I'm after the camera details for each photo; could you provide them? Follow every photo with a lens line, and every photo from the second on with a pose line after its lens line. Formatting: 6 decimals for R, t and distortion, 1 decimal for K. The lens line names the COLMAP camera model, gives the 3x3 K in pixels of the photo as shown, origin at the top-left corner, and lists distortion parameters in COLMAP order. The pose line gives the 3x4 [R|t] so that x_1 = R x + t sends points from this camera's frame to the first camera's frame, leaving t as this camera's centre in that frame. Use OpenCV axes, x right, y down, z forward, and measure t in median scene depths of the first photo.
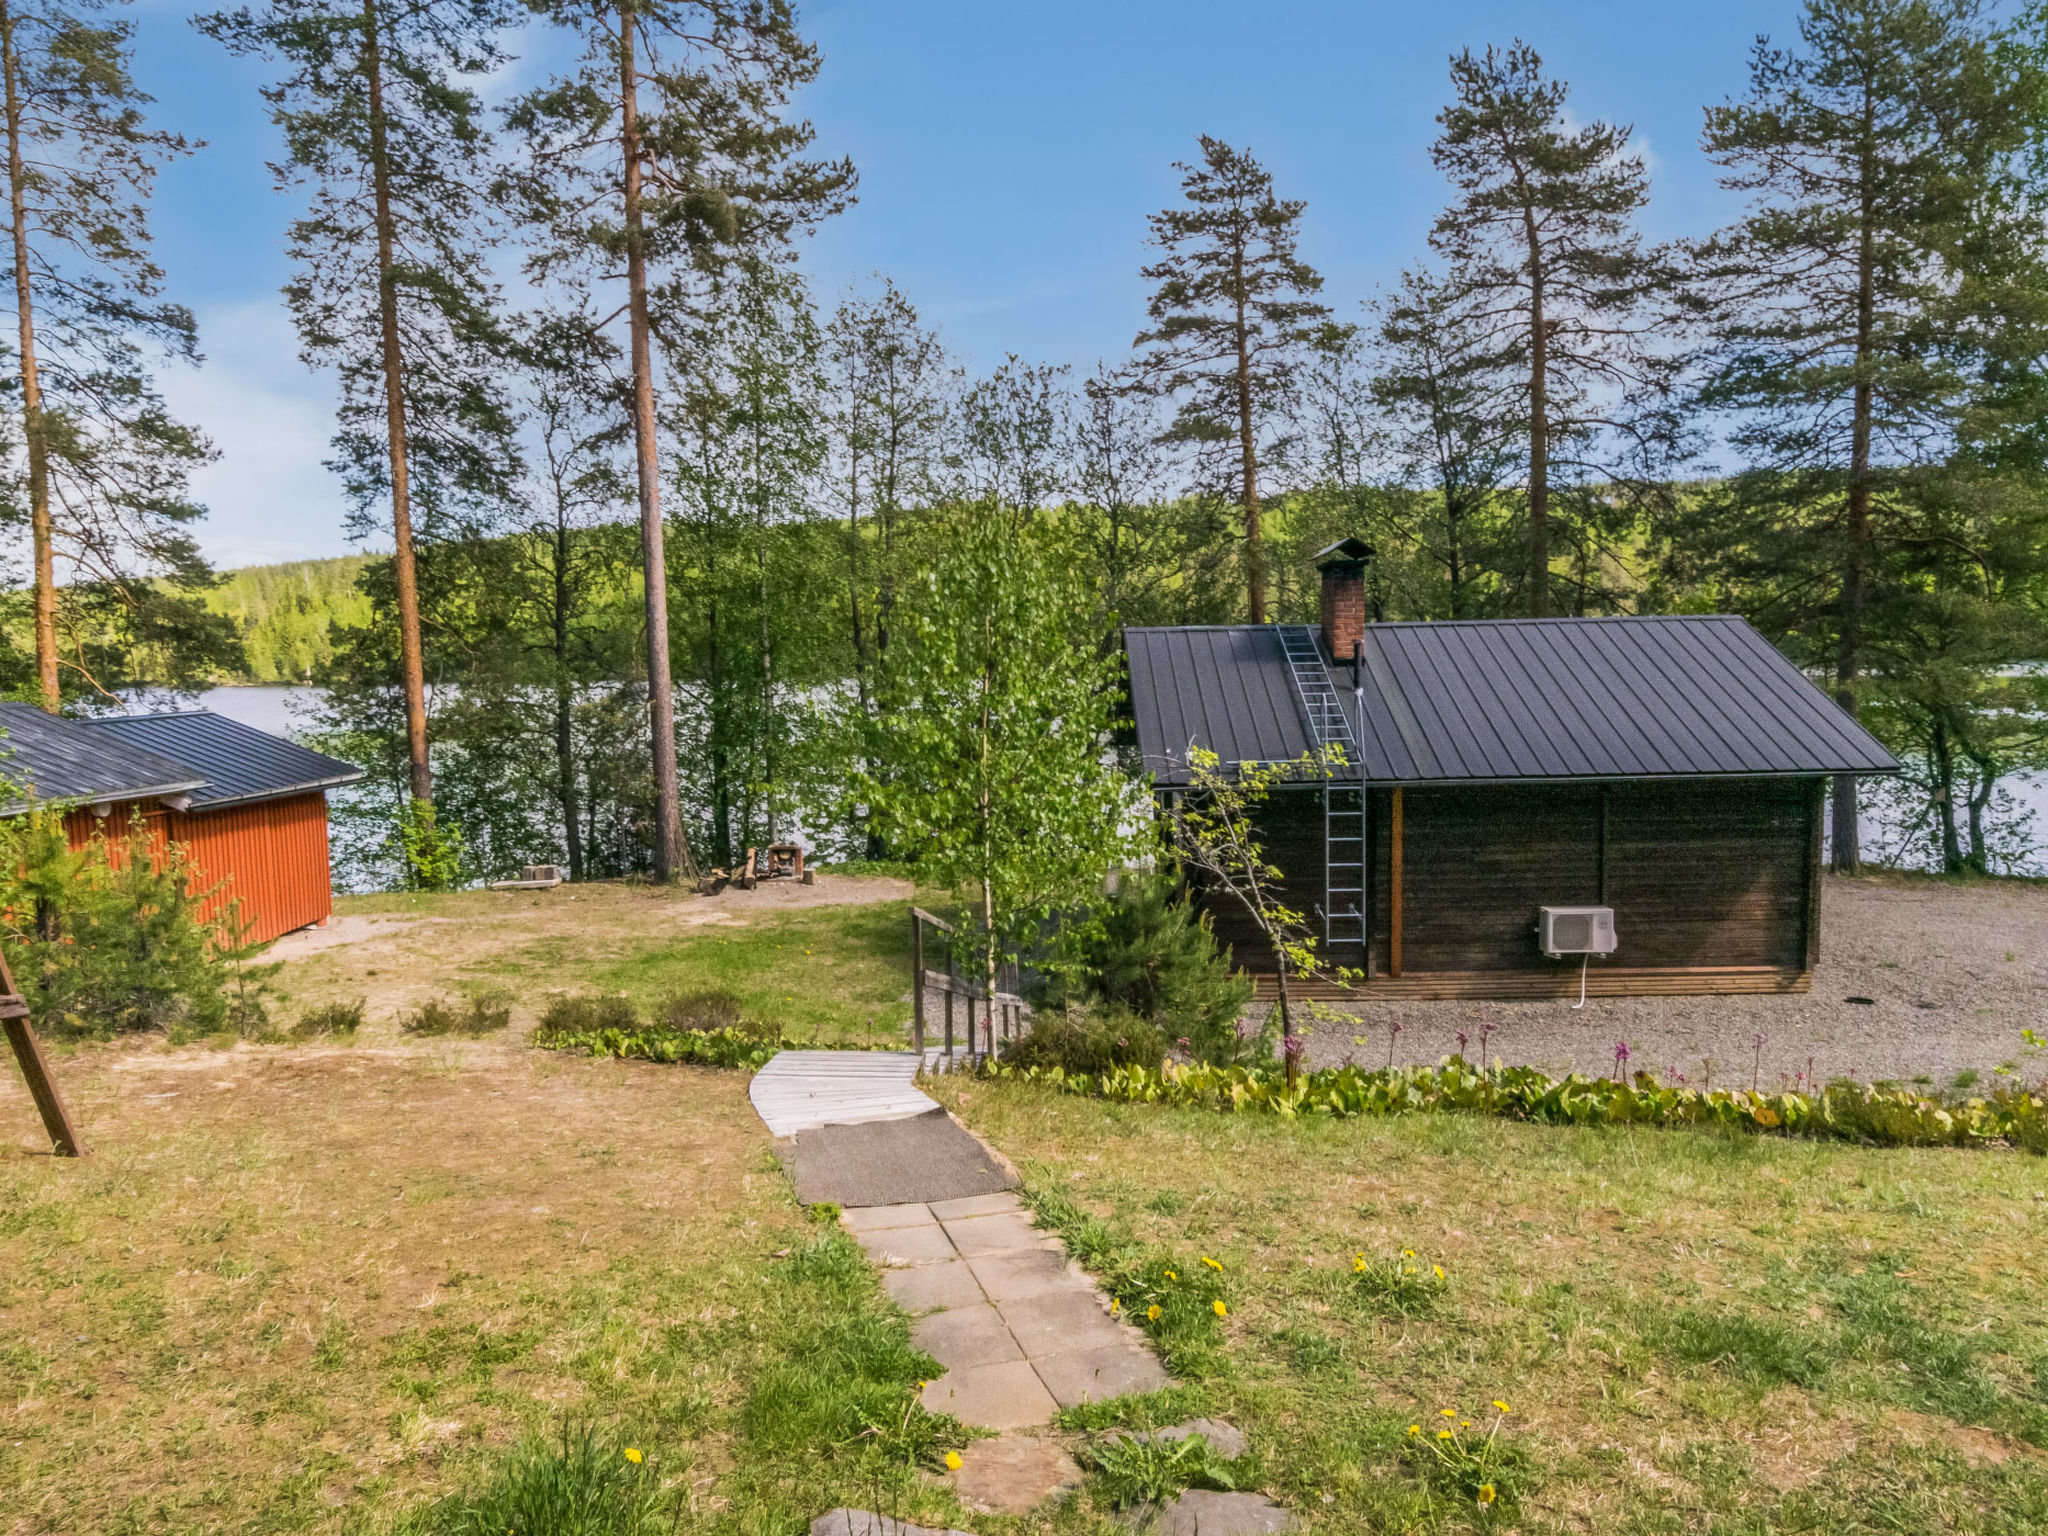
lens RADIAL K [[1390.7, 0, 1024.0], [0, 1390.7, 768.0], [0, 0, 1]] dist [0.001969, 0.001412]
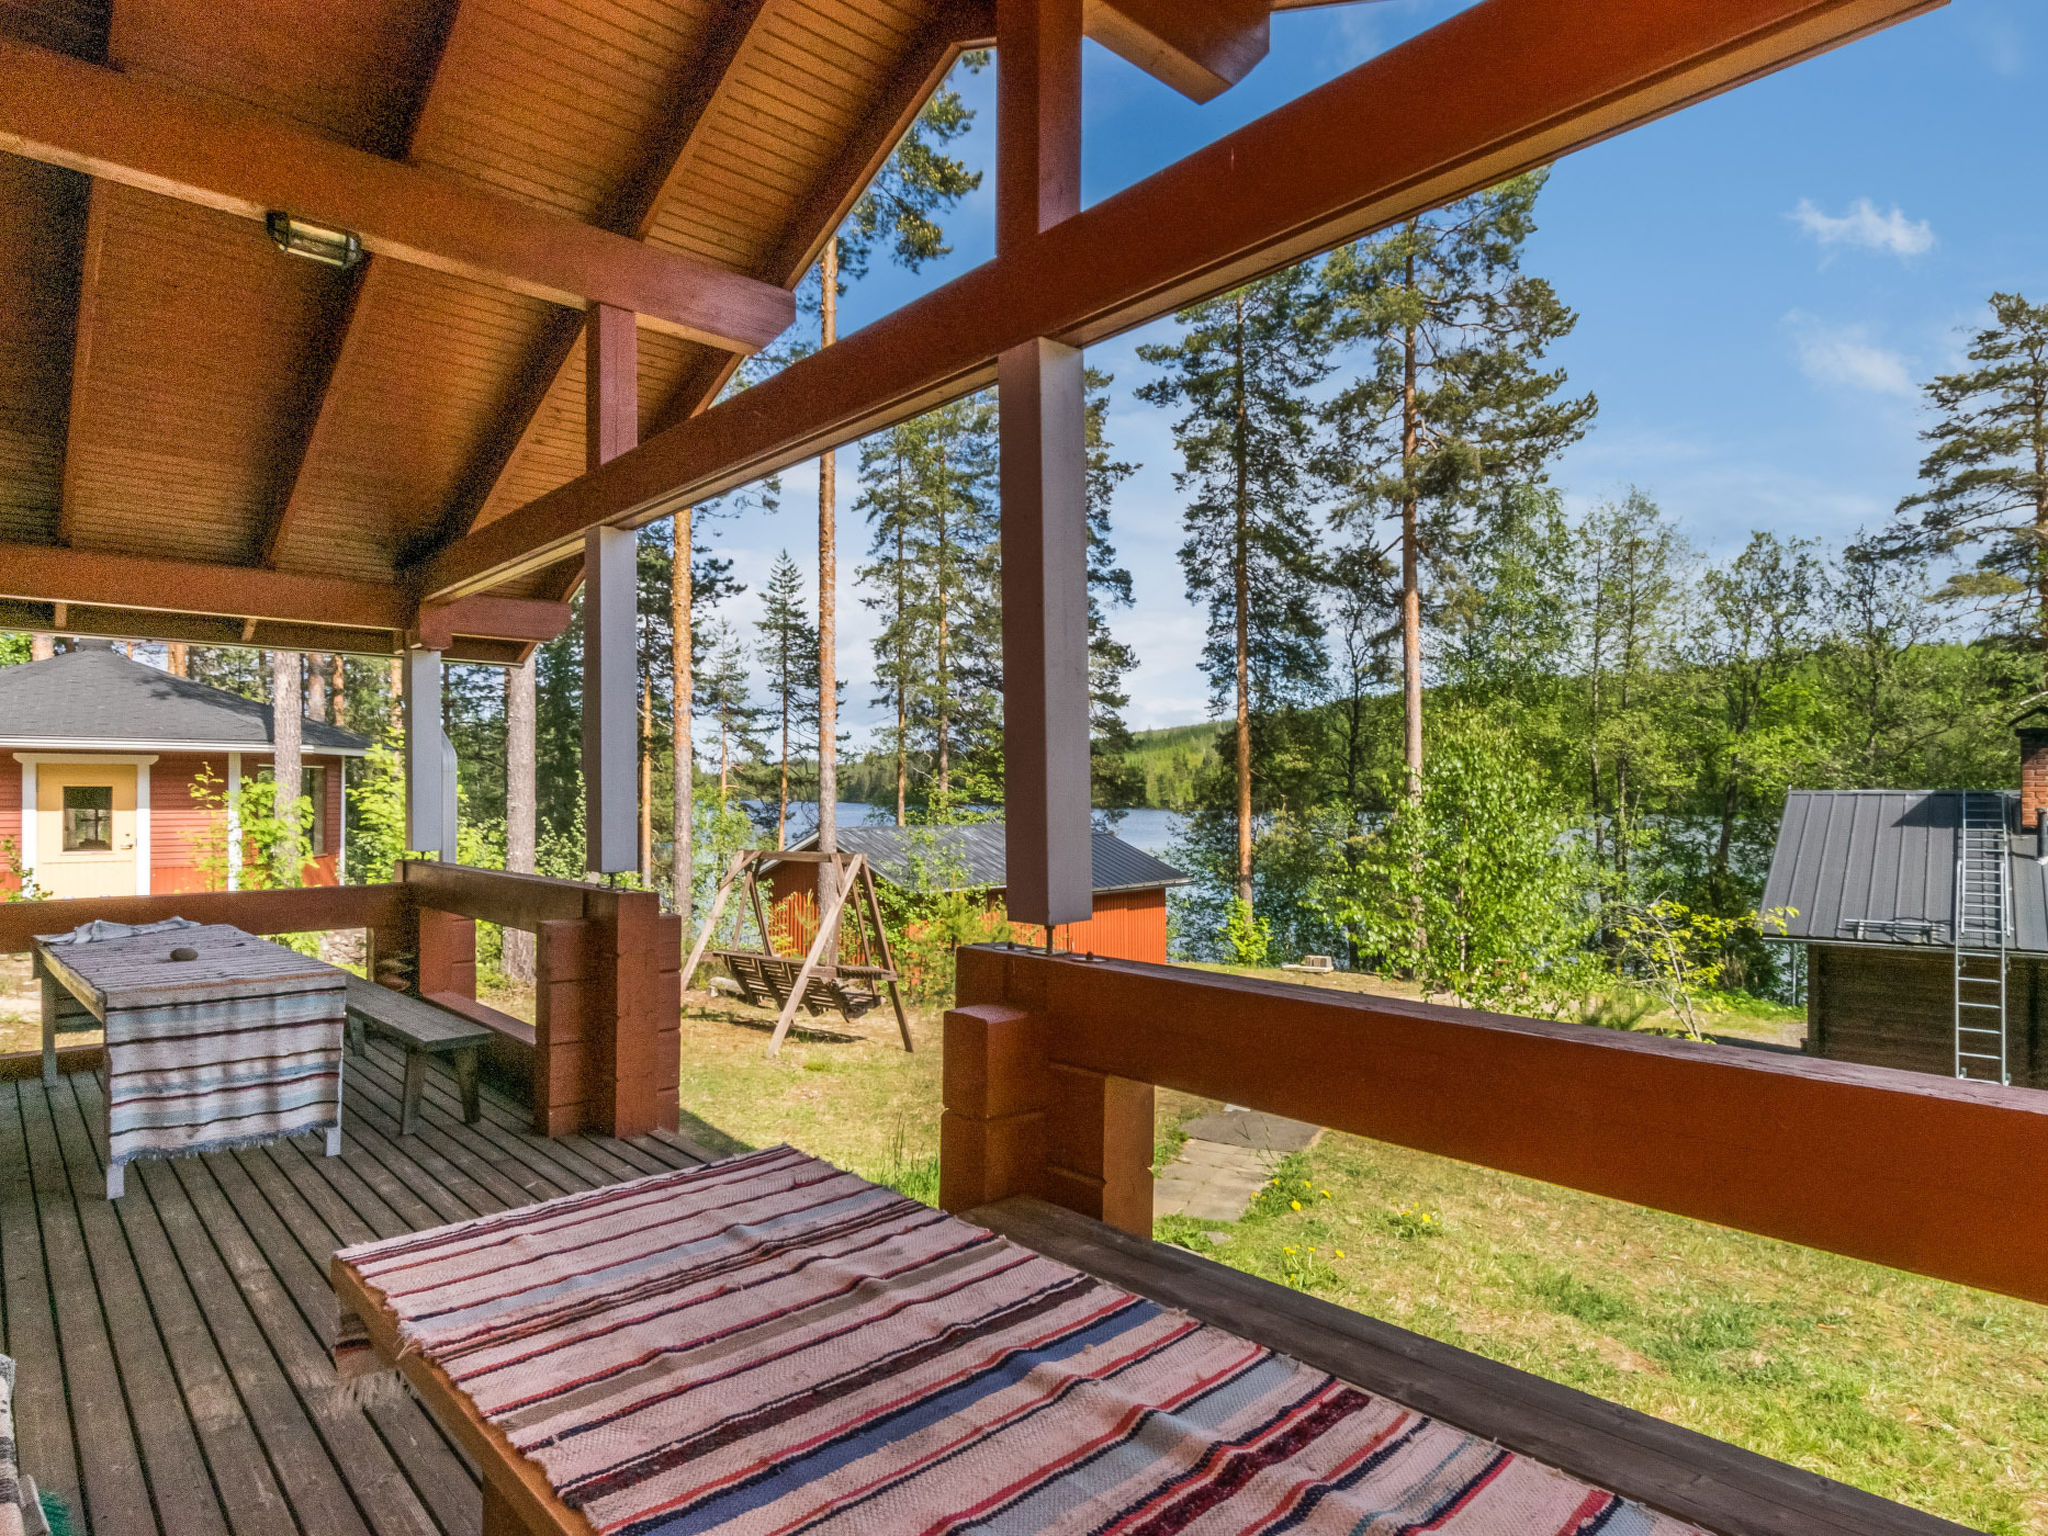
lens RADIAL K [[1169.8, 0, 1024.0], [0, 1169.8, 768.0], [0, 0, 1]] dist [0.030662, -0.001232]
pose [[0.786534, 0.003789, -0.617535, 0.115993], [-0.064574, 0.995004, -0.076140, -0.005396], [0.614162, 0.099763, 0.782849, -0.068267]]
